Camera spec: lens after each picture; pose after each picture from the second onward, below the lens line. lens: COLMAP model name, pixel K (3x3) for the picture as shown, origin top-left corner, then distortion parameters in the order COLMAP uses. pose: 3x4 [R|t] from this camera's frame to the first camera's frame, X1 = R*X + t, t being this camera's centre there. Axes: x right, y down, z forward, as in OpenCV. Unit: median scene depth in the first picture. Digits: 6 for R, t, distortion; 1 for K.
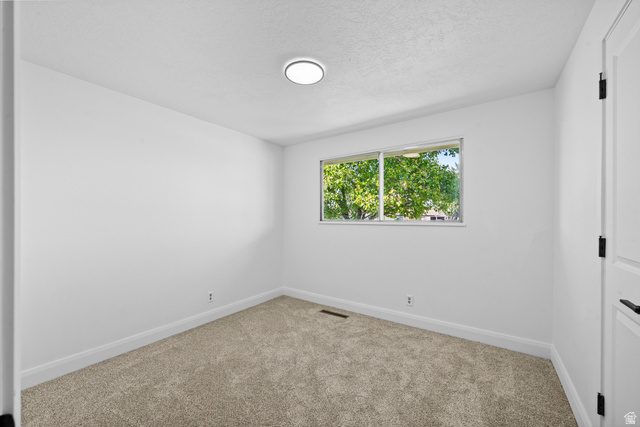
lens RADIAL K [[252.1, 0, 319.1], [0, 252.1, 215.8], [0, 0, 1]] dist [-0.001513, -0.000070]
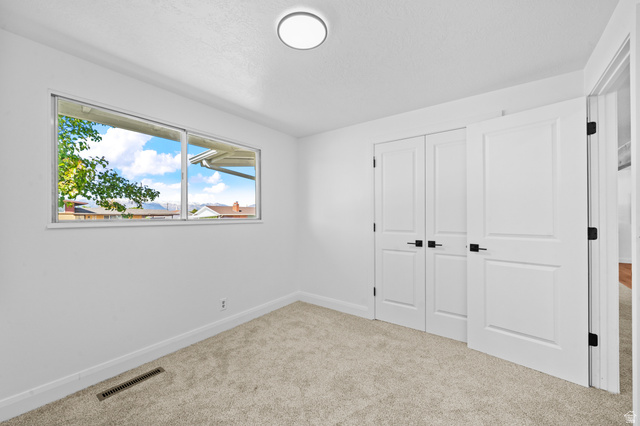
lens RADIAL K [[252.1, 0, 320.9], [0, 252.1, 214.3], [0, 0, 1]] dist [-0.001513, -0.000070]
pose [[0.026742, 0.001905, 0.999641, -0.625974], [-0.003676, 0.999992, -0.001807, 0.003273], [-0.999636, -0.003626, 0.026749, 0.681346]]
